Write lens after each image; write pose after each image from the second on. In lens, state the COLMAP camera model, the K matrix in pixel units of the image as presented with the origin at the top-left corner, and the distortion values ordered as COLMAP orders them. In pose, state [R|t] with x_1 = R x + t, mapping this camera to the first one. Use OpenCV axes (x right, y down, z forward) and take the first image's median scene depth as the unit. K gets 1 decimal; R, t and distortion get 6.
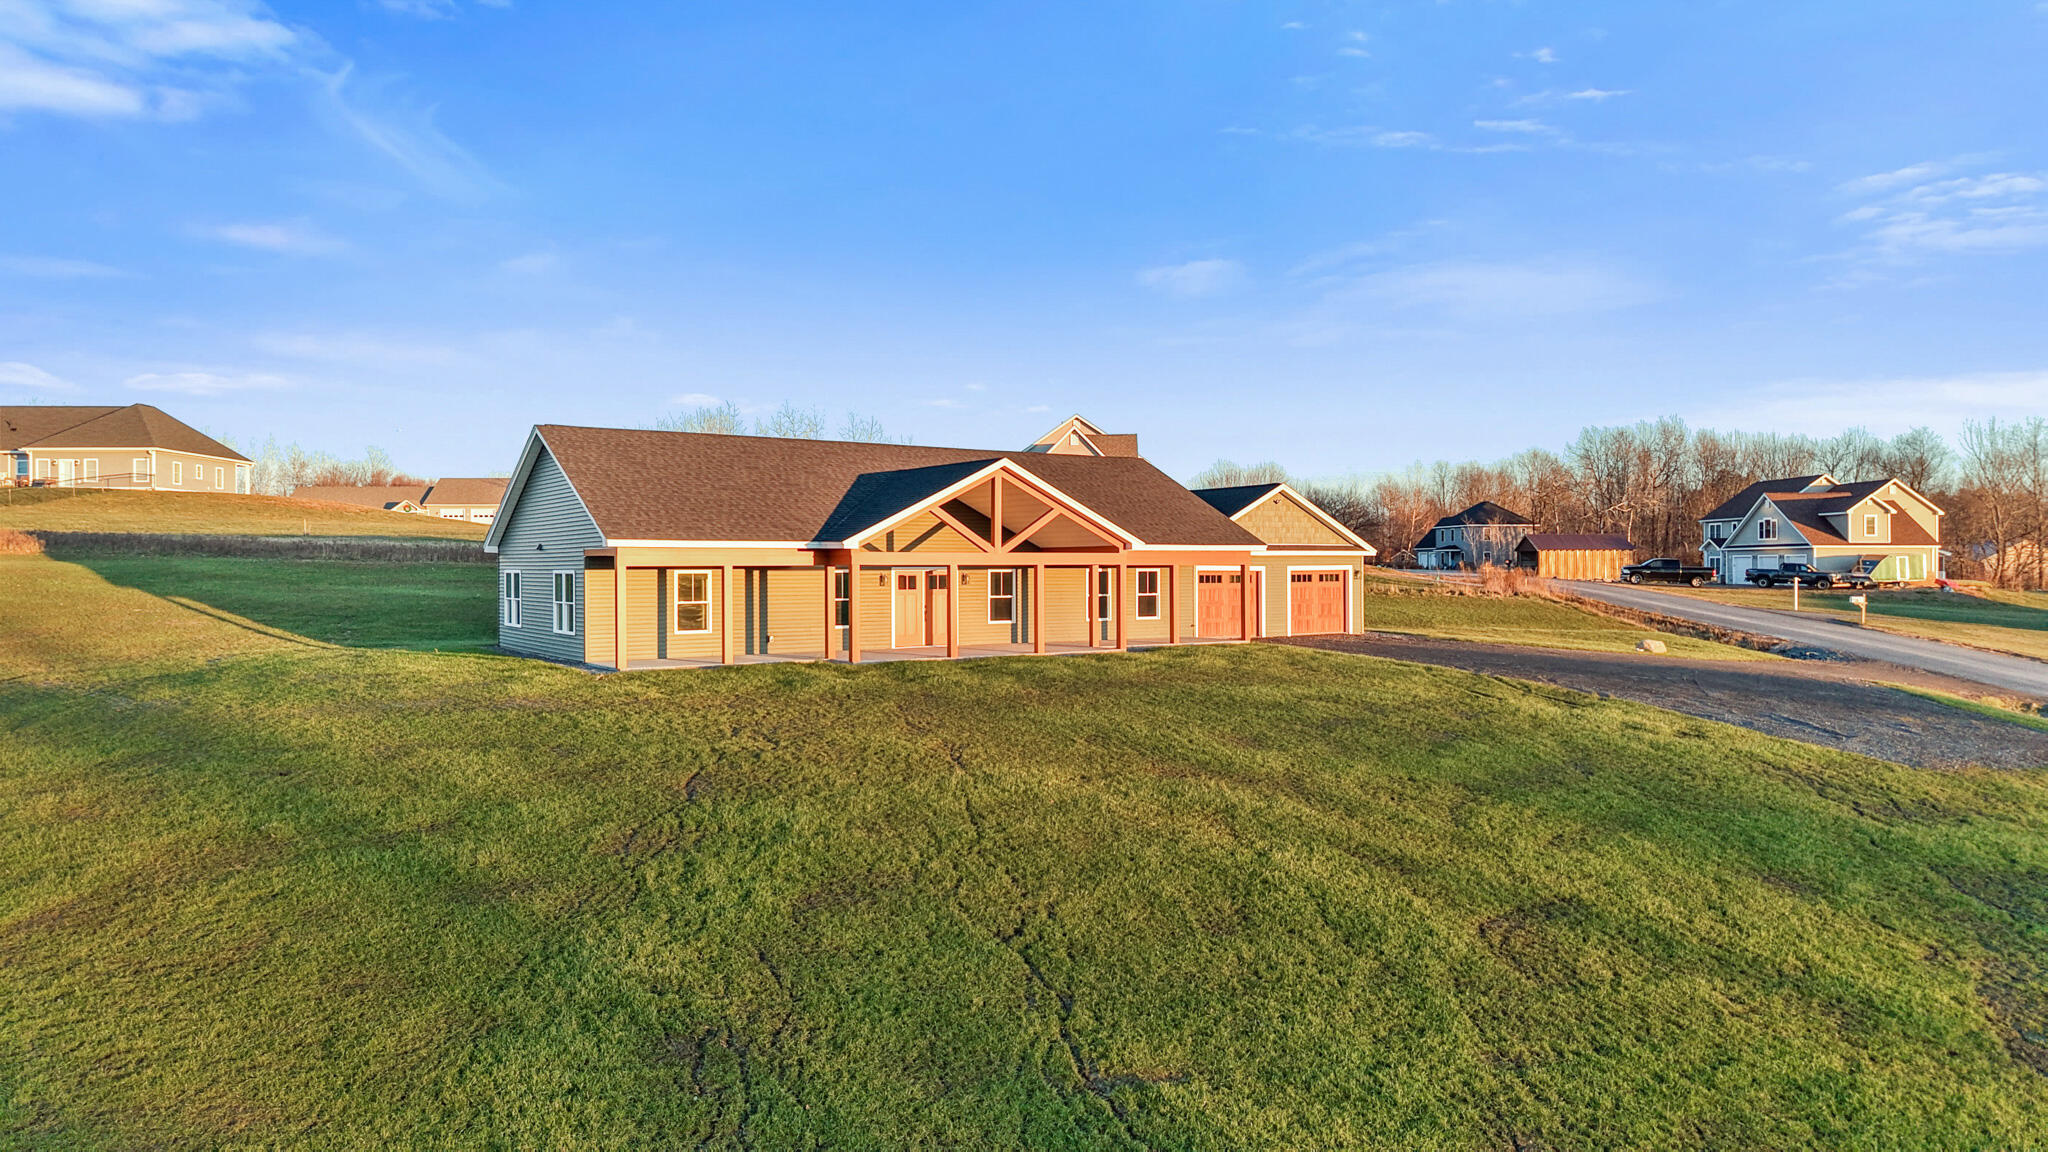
lens RADIAL K [[1363.3, 0, 1024.0], [0, 1363.3, 576.0], [0, 0, 1]] dist [0.005078, 0.002289]
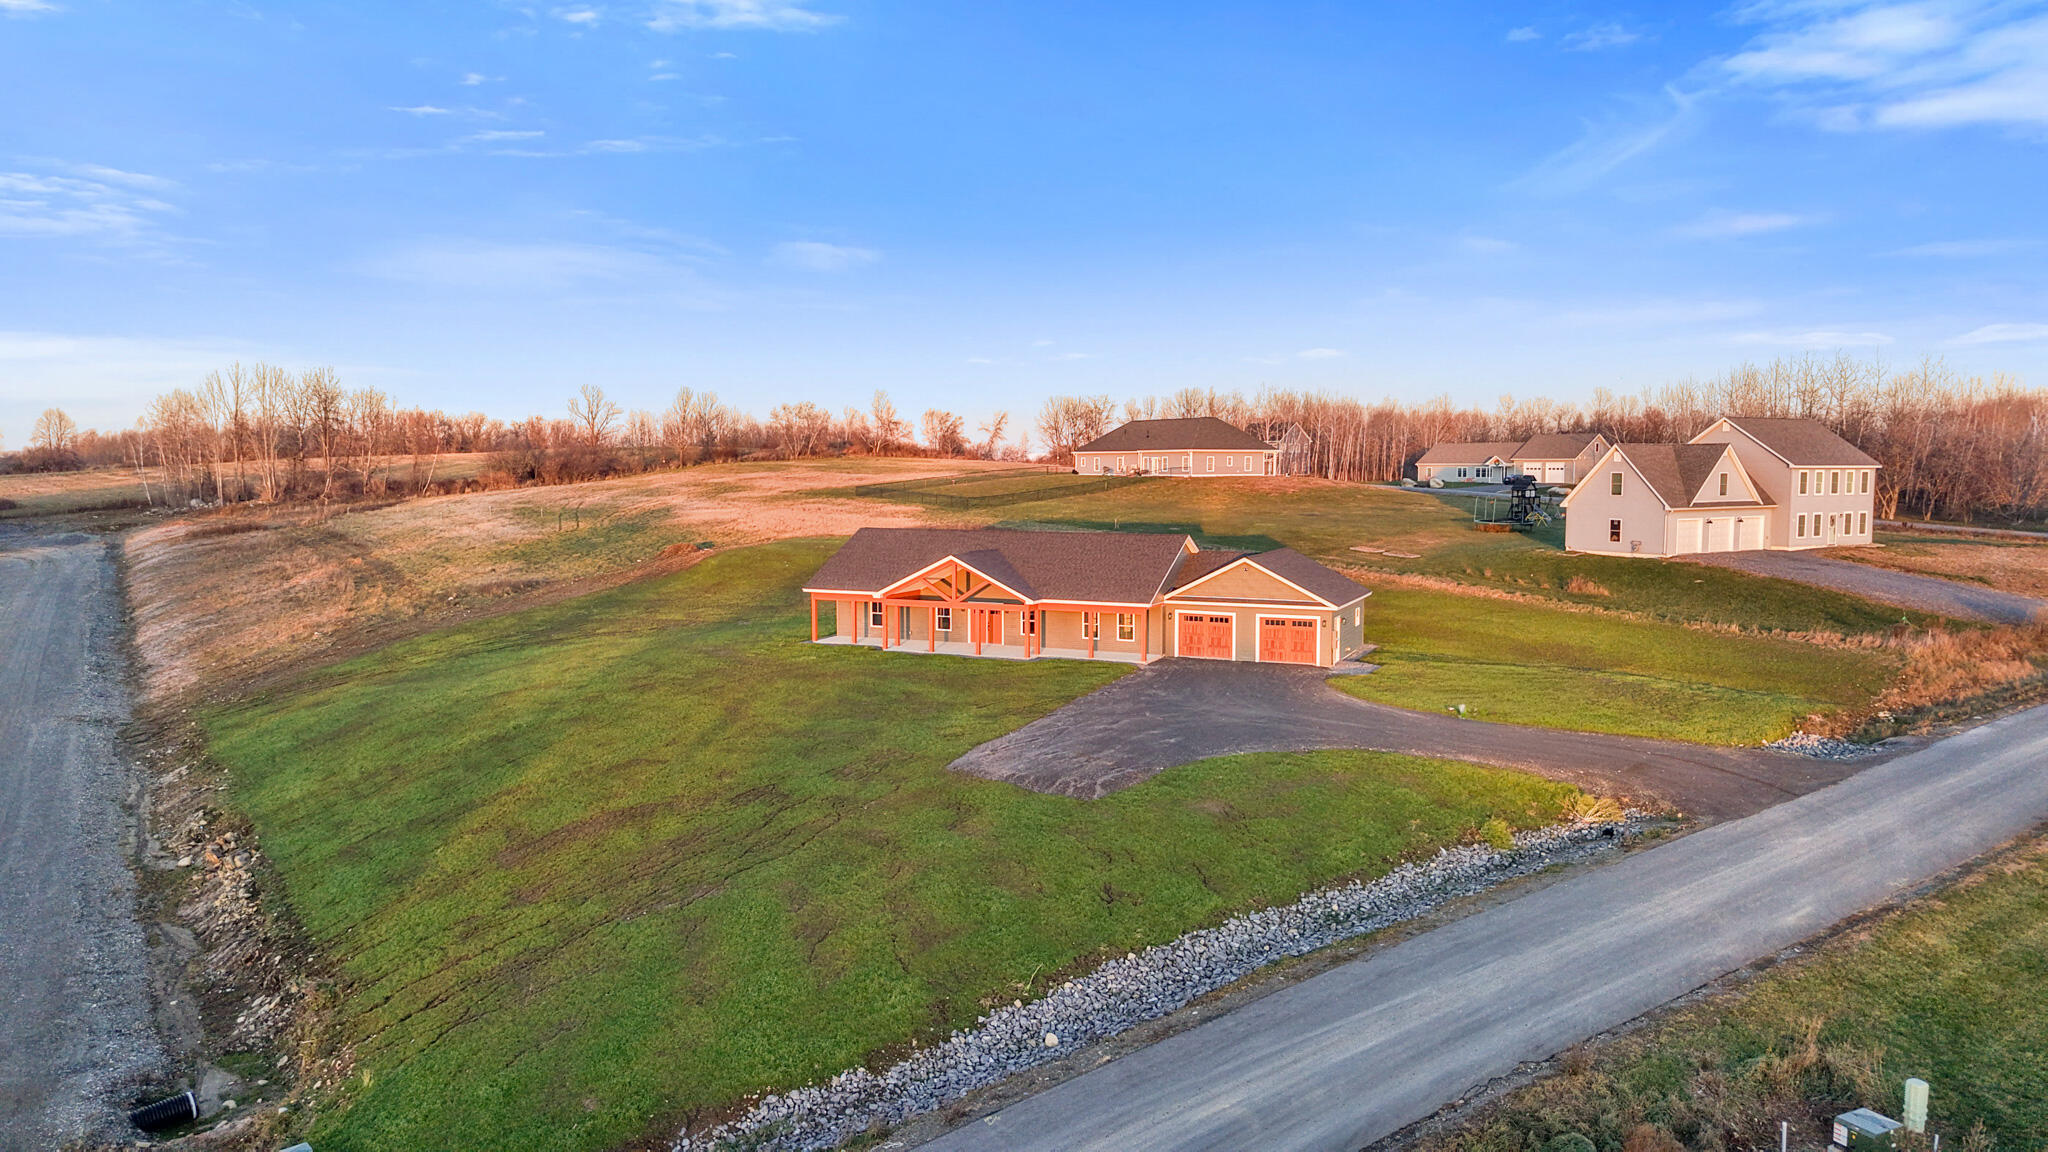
lens RADIAL K [[1365.2, 0, 1034.2], [0, 1365.2, 580.3], [0, 0, 1]] dist [0.050141, -0.060521]
pose [[0.547146, 0.076398, -0.833543, 1.228728], [-0.008597, 0.996286, 0.085671, -0.159682], [0.836993, -0.039708, 0.545771, 0.009254]]
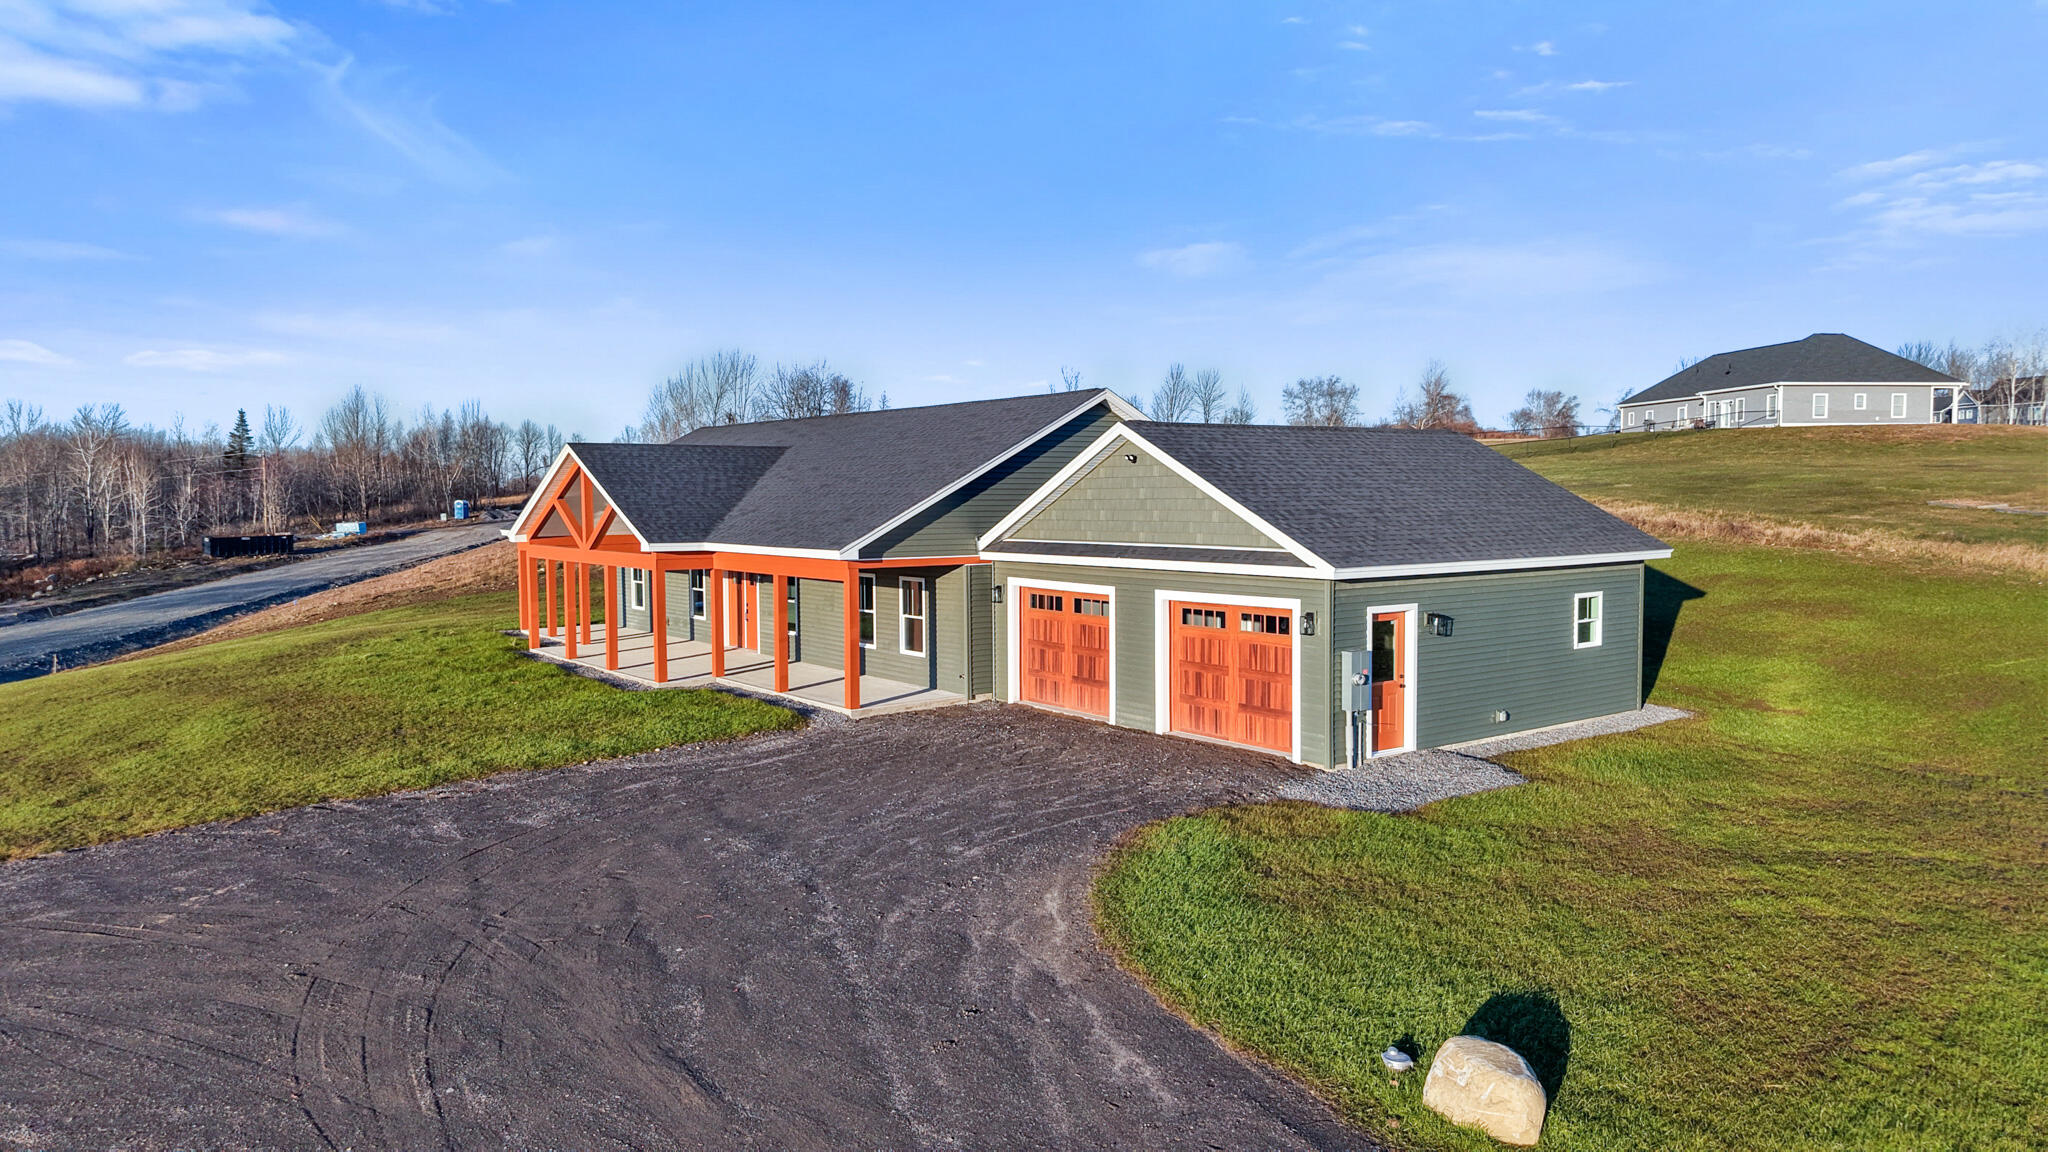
lens RADIAL K [[1357.8, 0, 1035.2], [0, 1357.8, 589.8], [0, 0, 1]] dist [0.067359, -0.085089]
pose [[0.068400, 0.076012, -0.994758, 0.650987], [0.001930, 0.997081, 0.076322, -0.043353], [0.997656, -0.007140, 0.068053, 0.891017]]
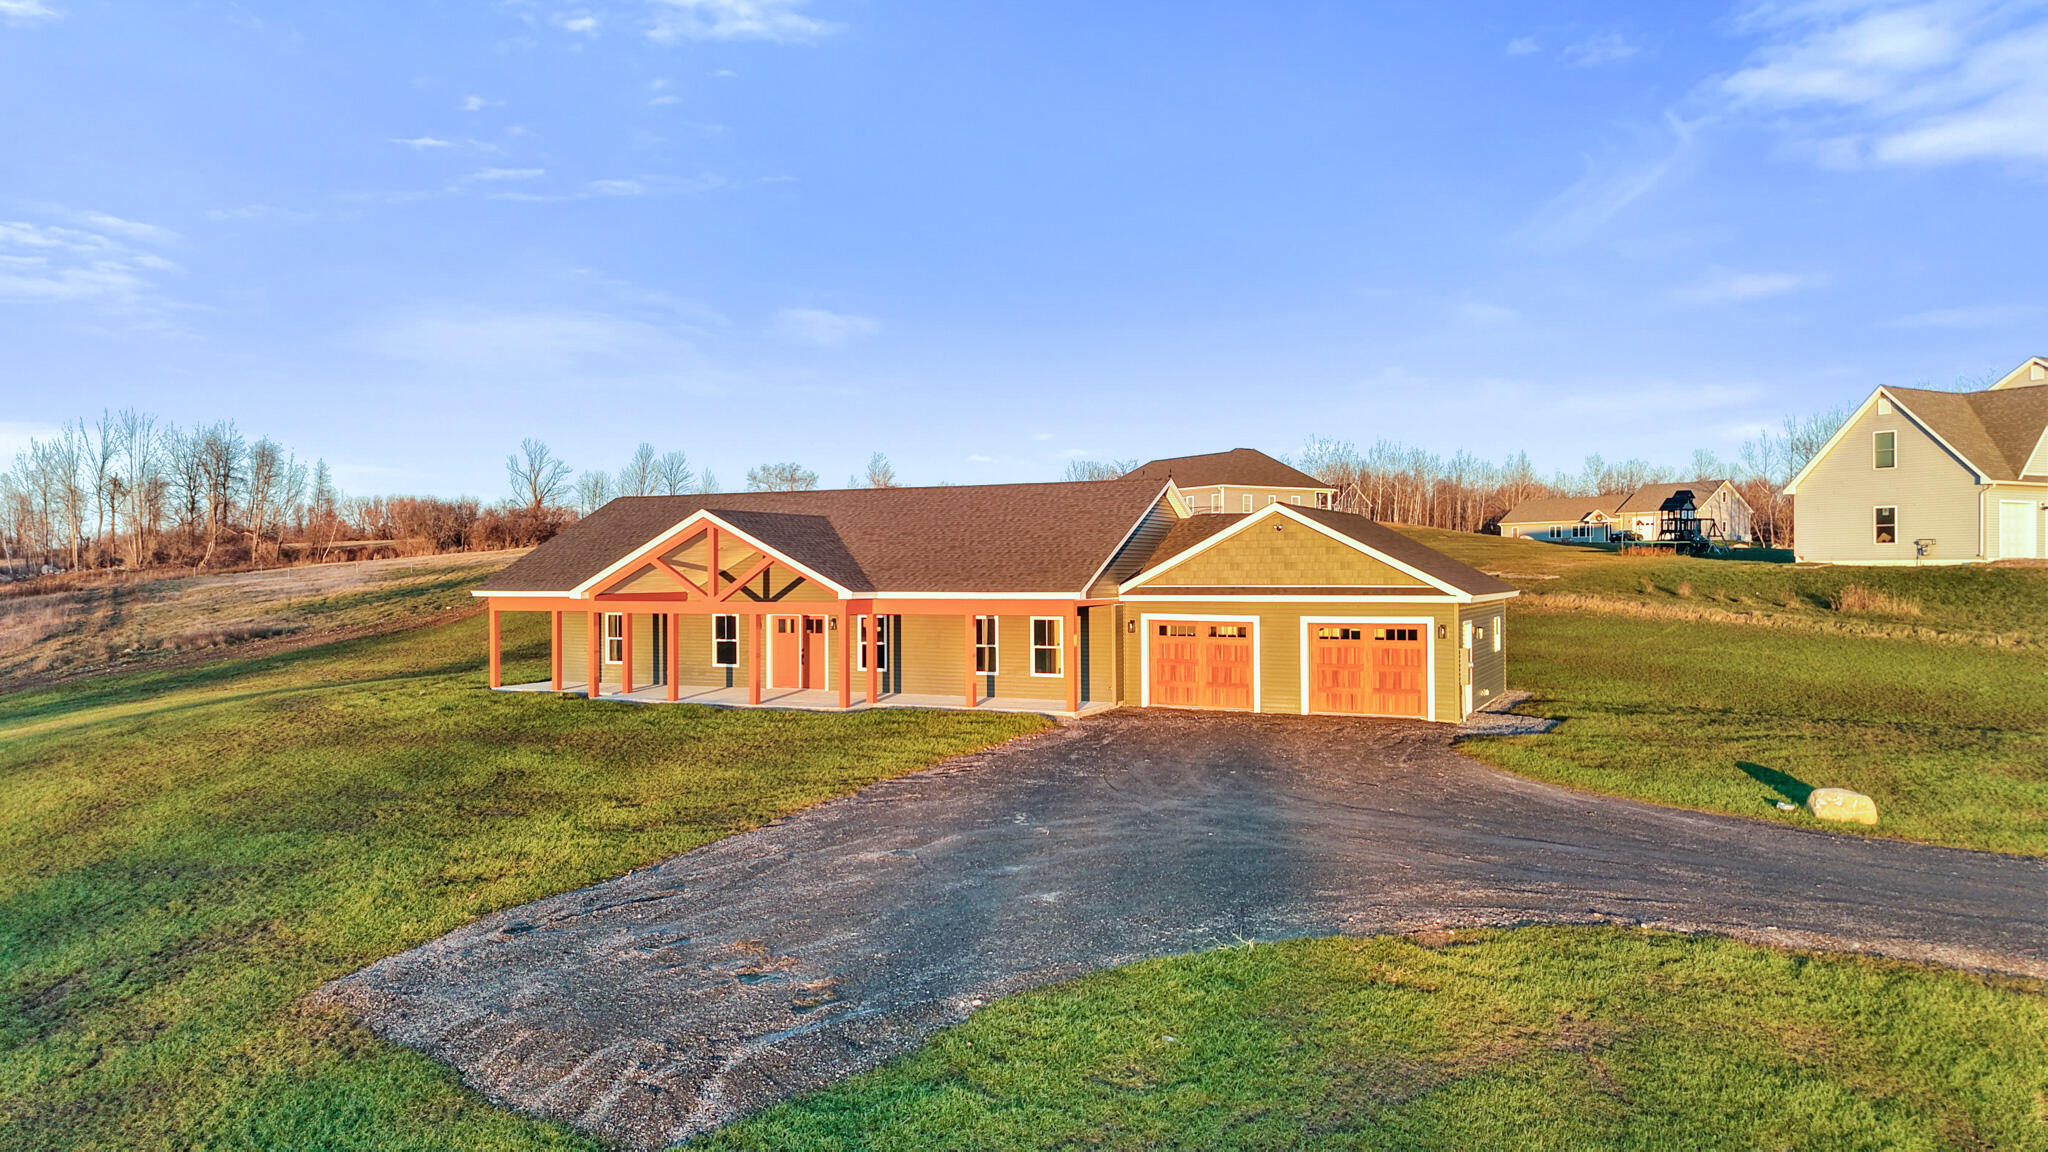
lens RADIAL K [[1357.8, 0, 1035.2], [0, 1357.8, 589.8], [0, 0, 1]] dist [0.067359, -0.085089]
pose [[0.514697, 0.013550, -0.857265, 0.711171], [-0.002283, 0.999893, 0.014434, -0.030507], [0.857369, -0.005472, 0.514673, 0.491595]]
